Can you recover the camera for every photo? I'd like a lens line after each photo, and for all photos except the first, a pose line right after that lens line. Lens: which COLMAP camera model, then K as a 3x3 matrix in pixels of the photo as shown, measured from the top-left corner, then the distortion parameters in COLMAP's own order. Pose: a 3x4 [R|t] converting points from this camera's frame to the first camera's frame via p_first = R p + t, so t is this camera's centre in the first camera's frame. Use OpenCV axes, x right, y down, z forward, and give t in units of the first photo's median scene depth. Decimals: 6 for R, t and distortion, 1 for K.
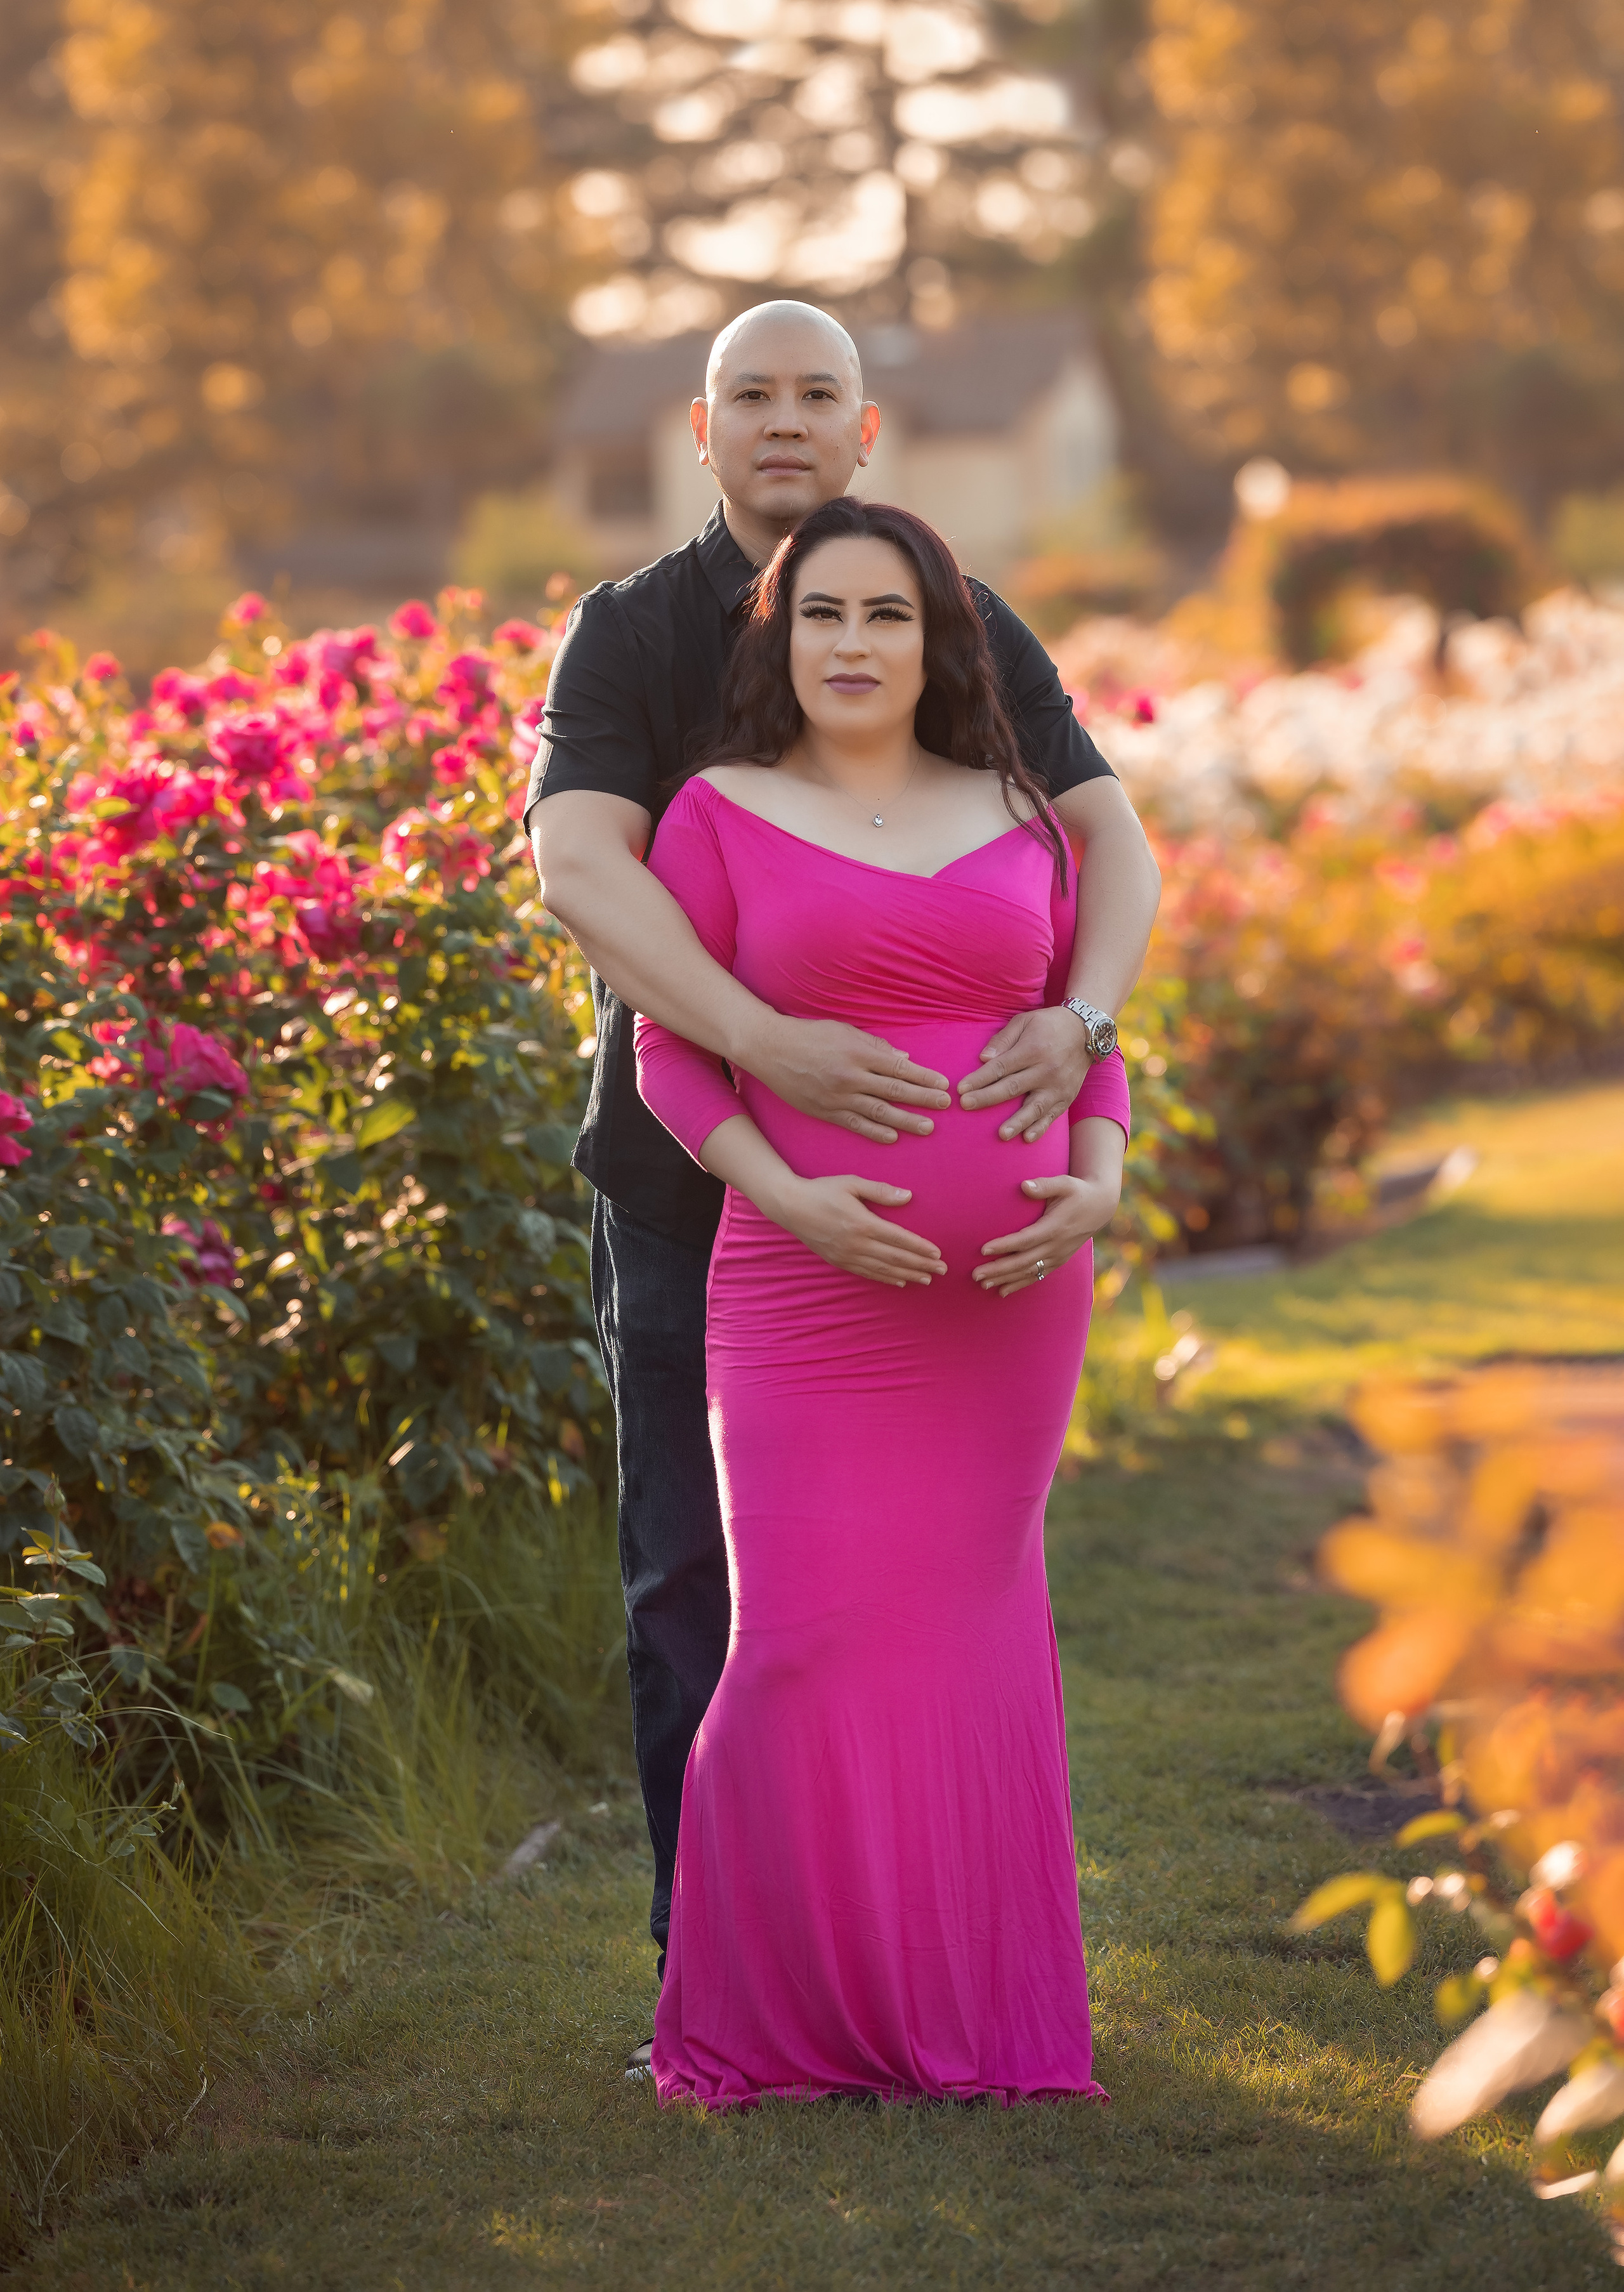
lens RADIAL K [[9512.0, 0, 812.5], [0, 9512.0, 1211.4], [0, 0, 1]] dist [0.011953, 33.057288]
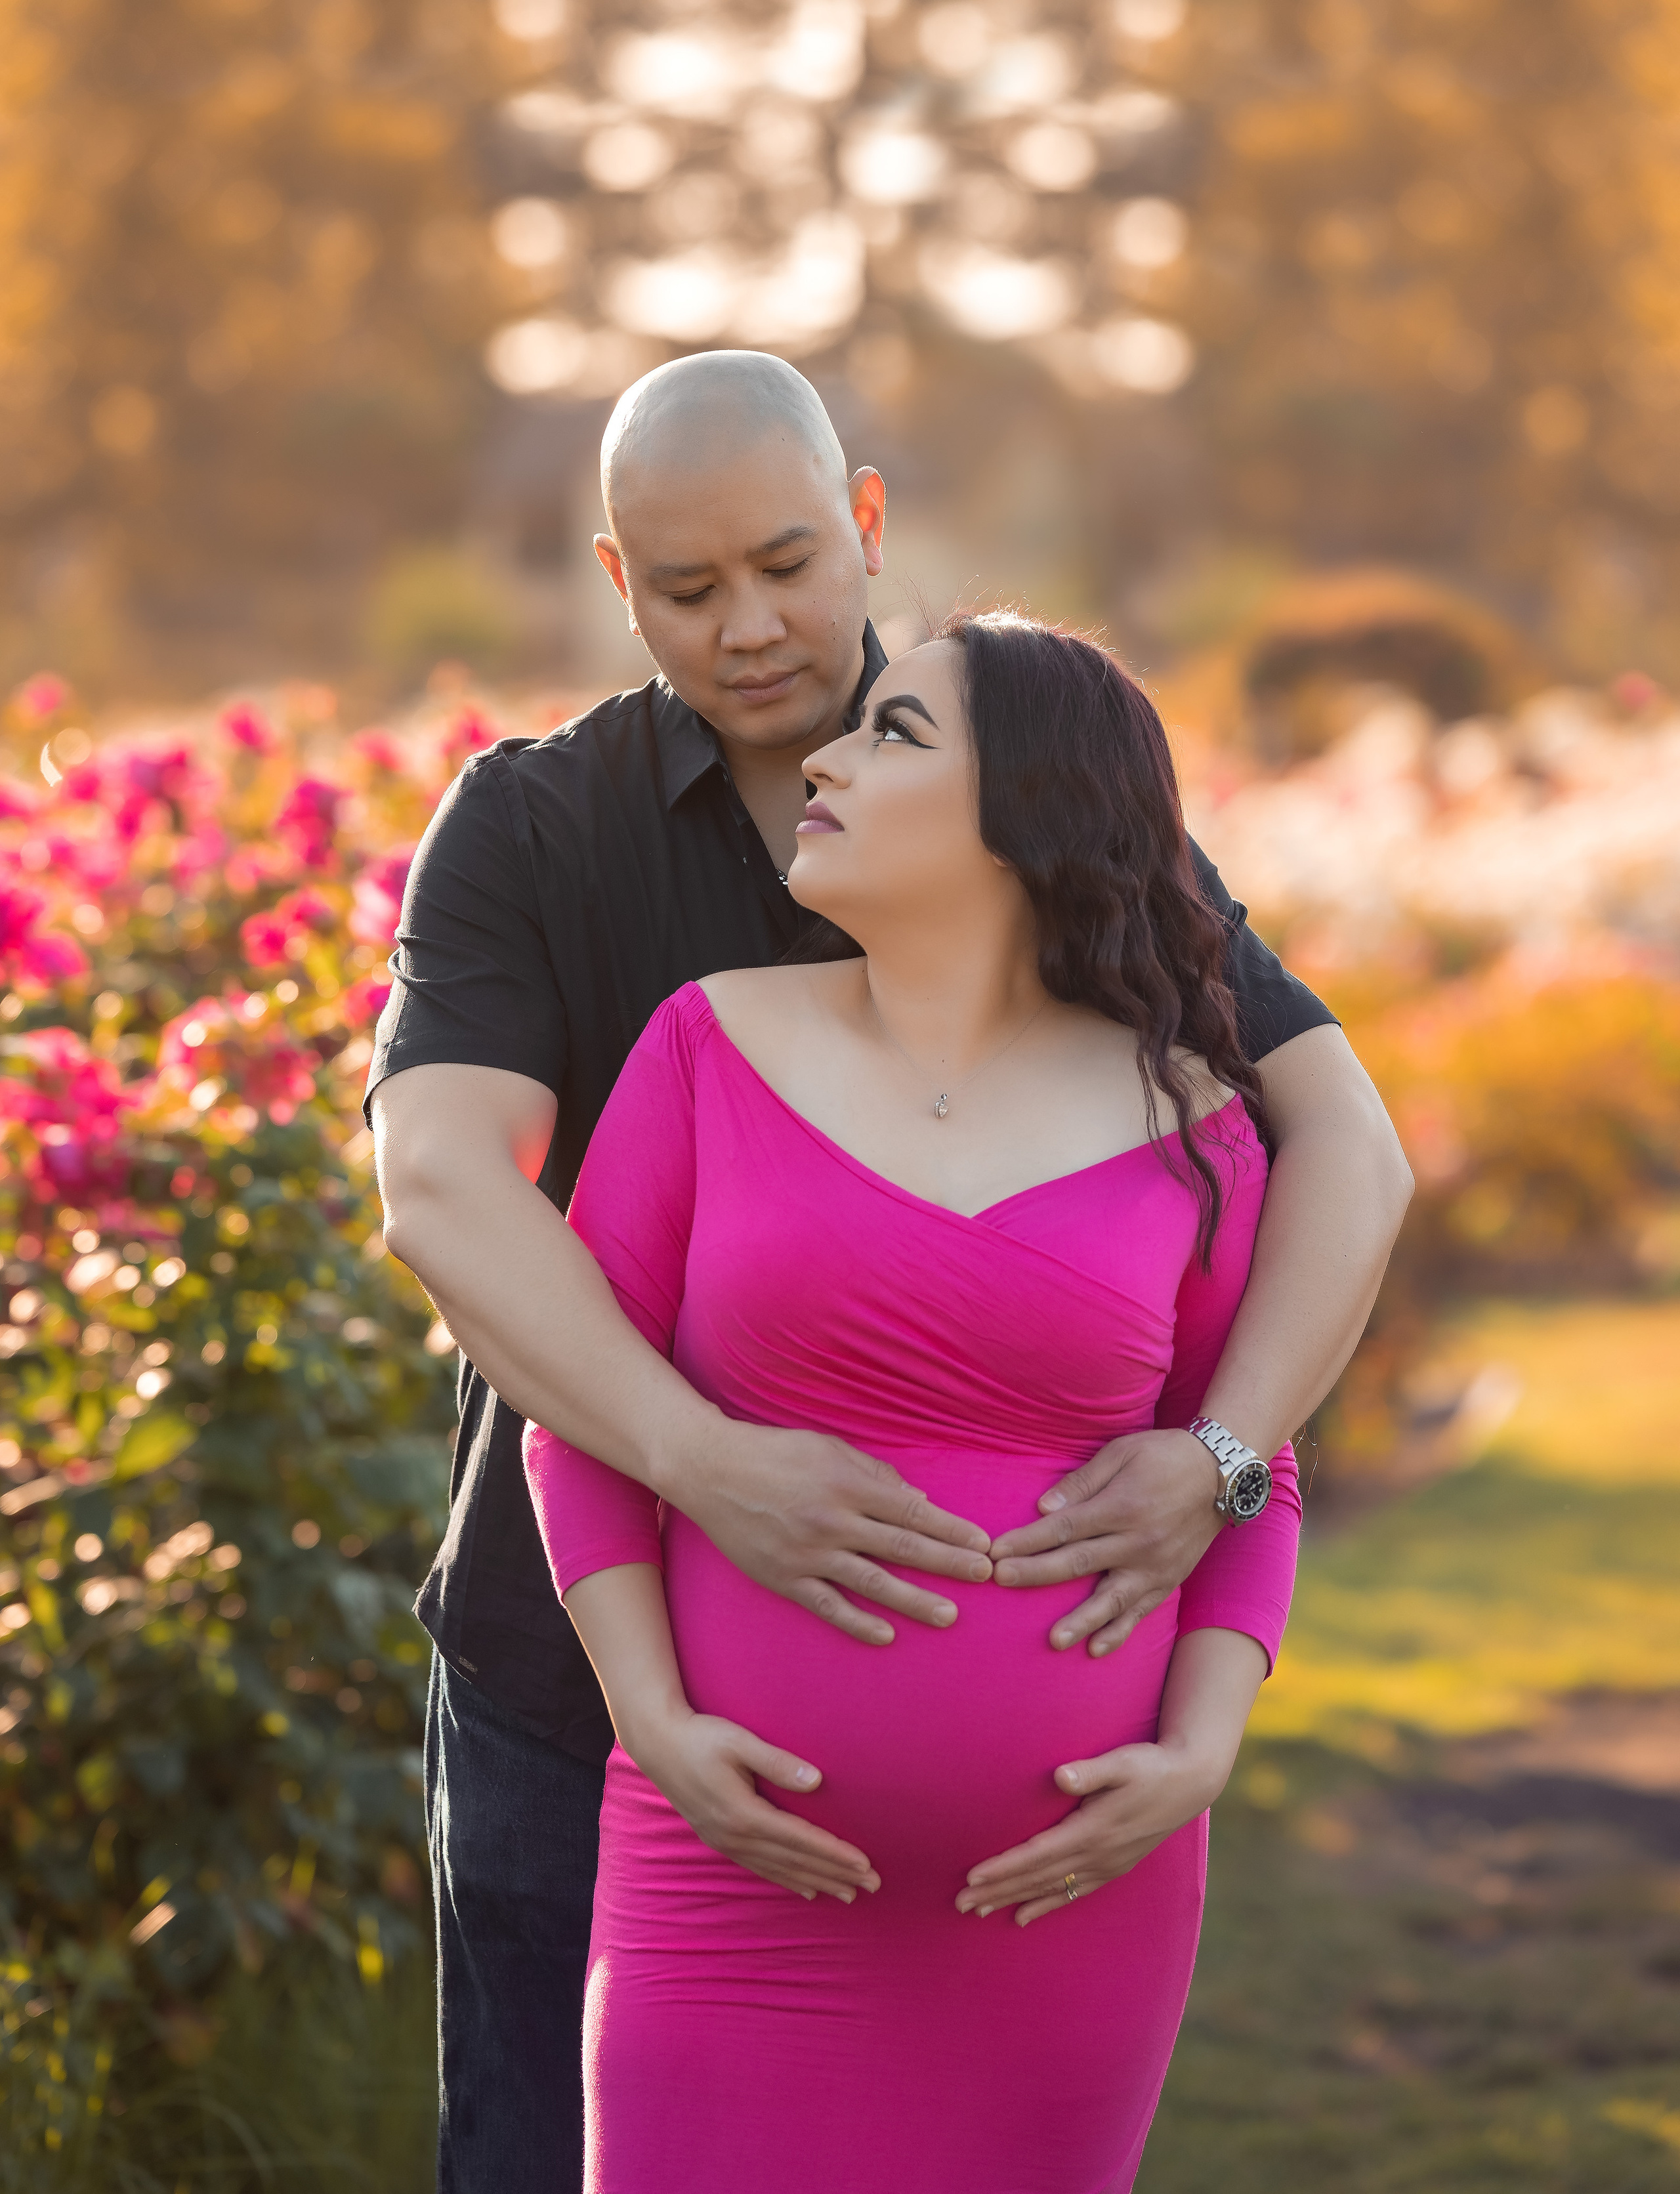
lens RADIAL K [[8633.4, 0, 840.0], [0, 8633.4, 1097.0], [0, 0, 1]] dist [0.407488, 2.529674]
pose [[0.999253, 0.035614, 0.014983, -0.003798], [-0.035440, 0.999303, -0.011696, -0.029567], [-0.015389, 0.011156, 0.999819, 0.345723]]
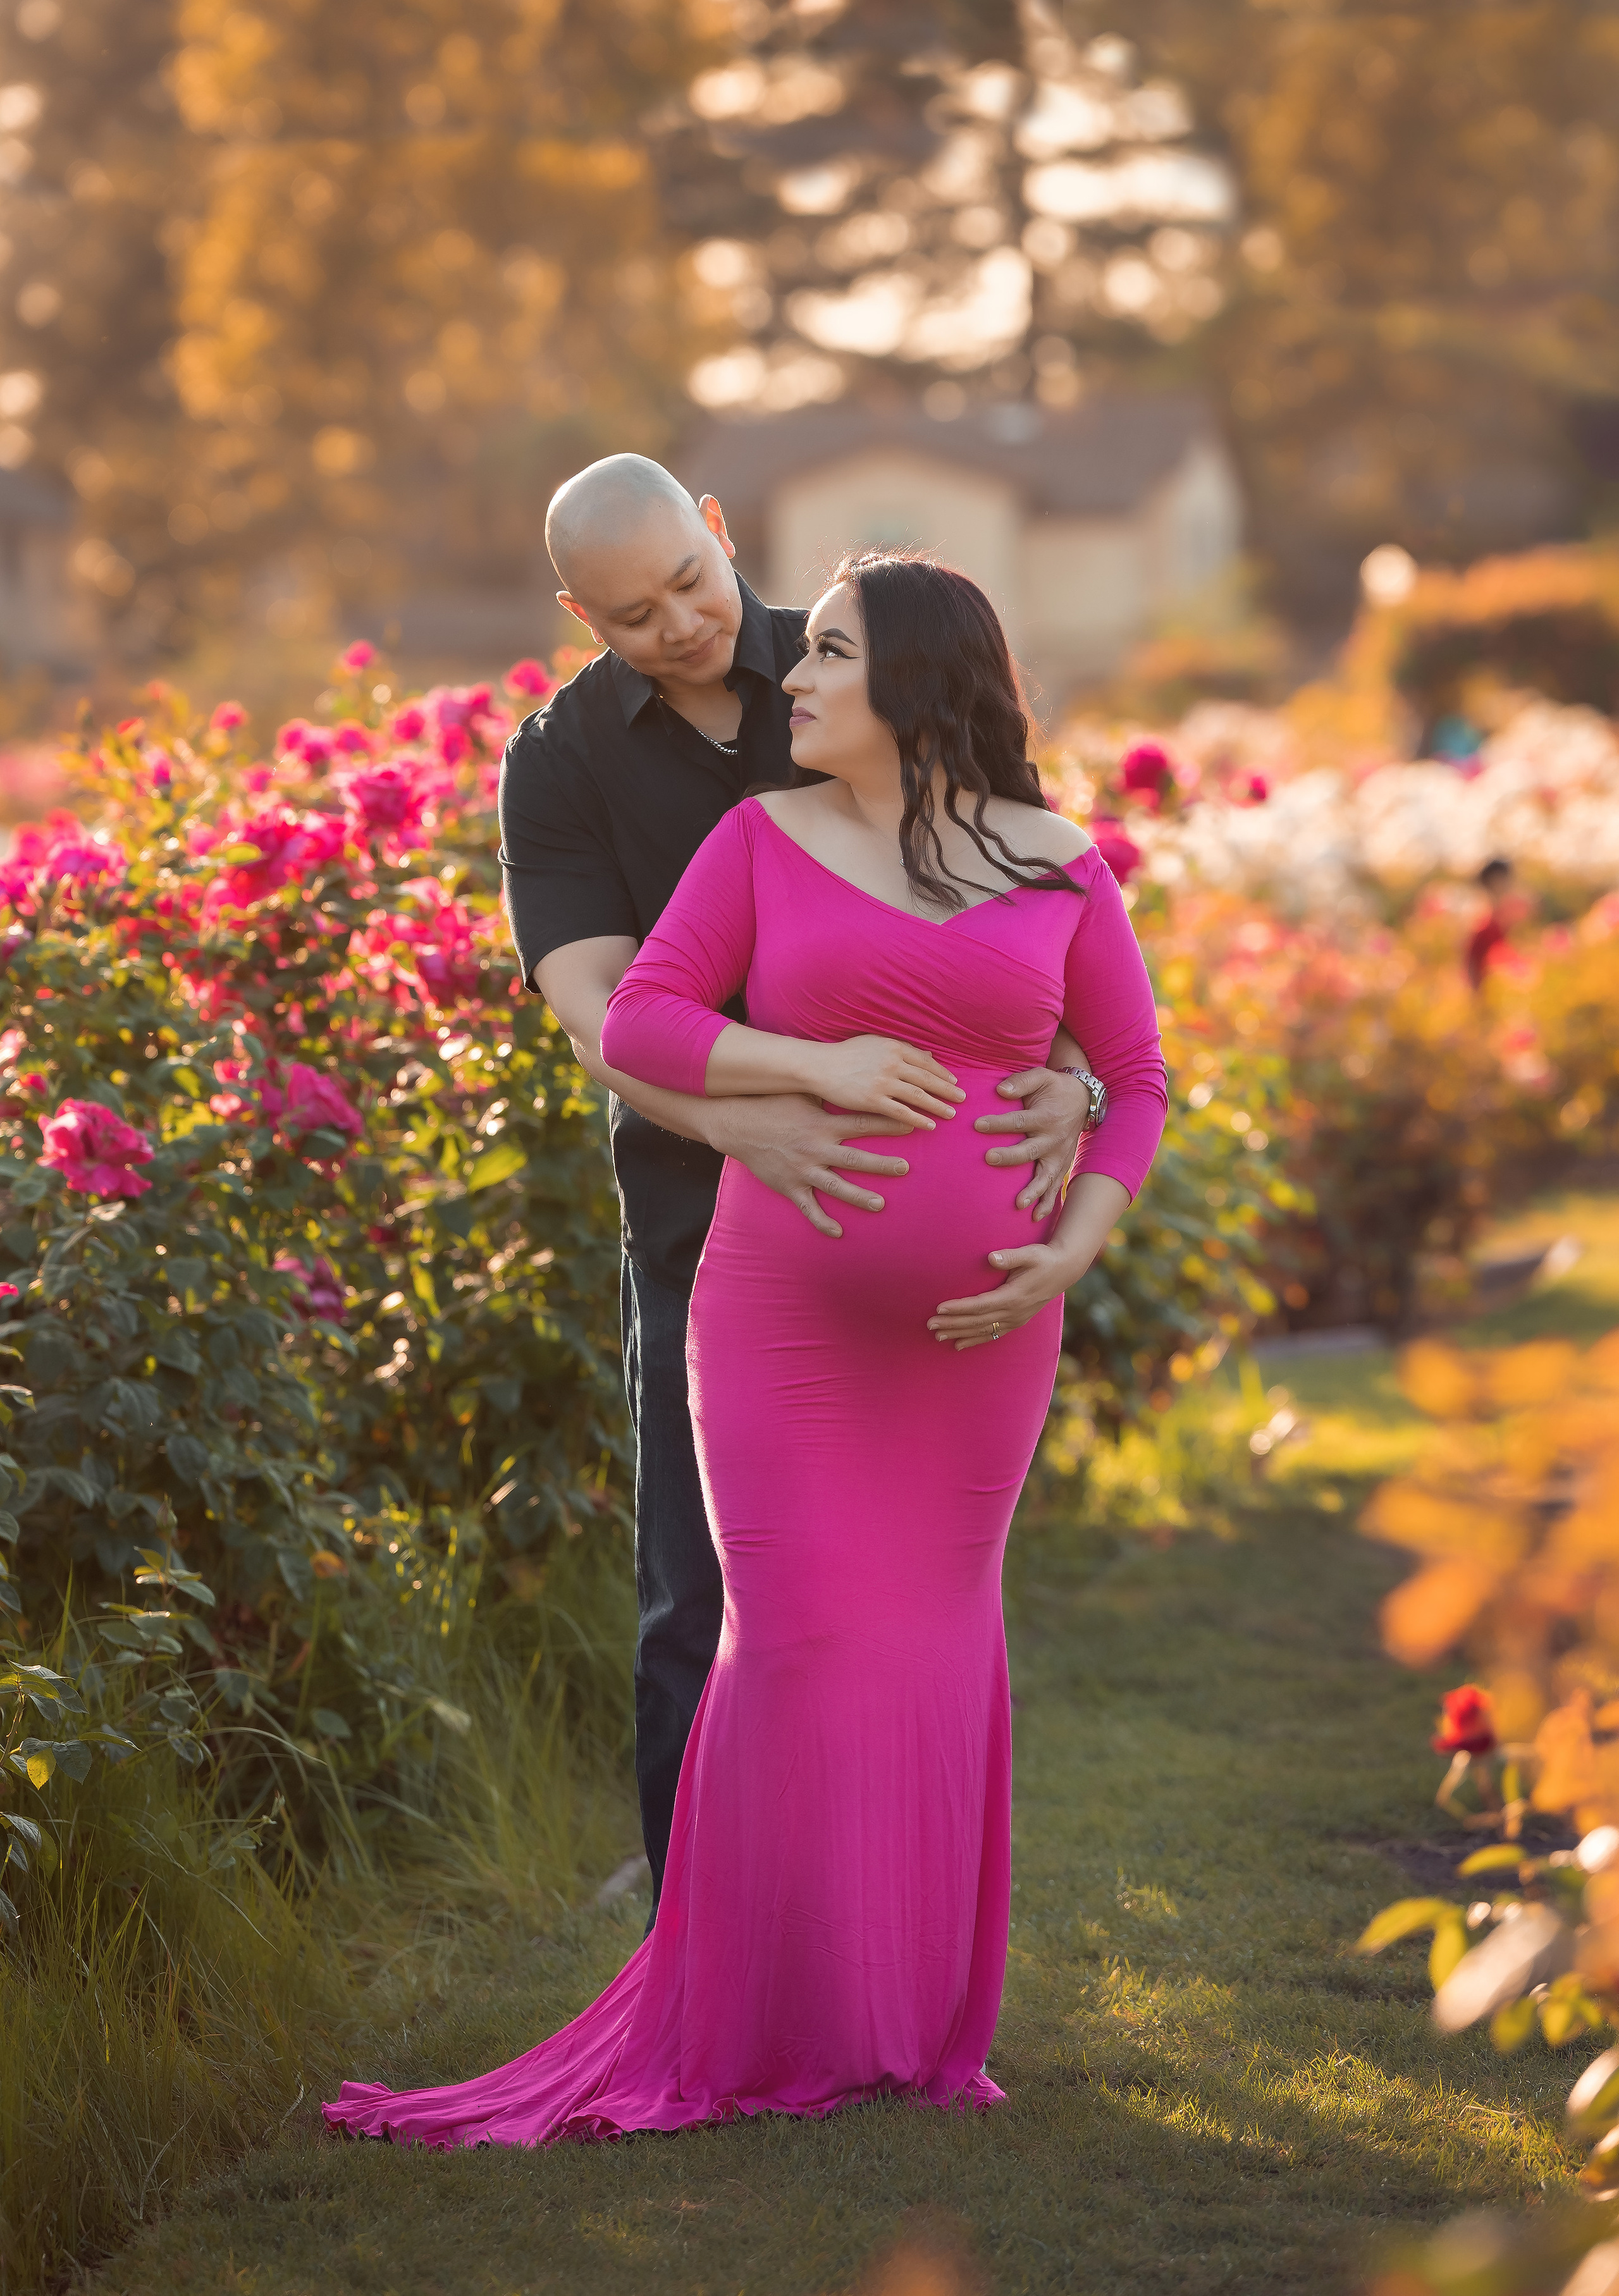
lens RADIAL K [[9981.3, 0, 809.5], [0, 9981.3, 1148.0], [0, 0, 1]] dist [0.299708, 5.190855]
pose [[0.999620, 0.025496, -0.010489, -0.000240], [-0.025683, 0.999506, -0.018091, 0.007108], [0.010023, 0.018354, 0.999781, -0.067853]]
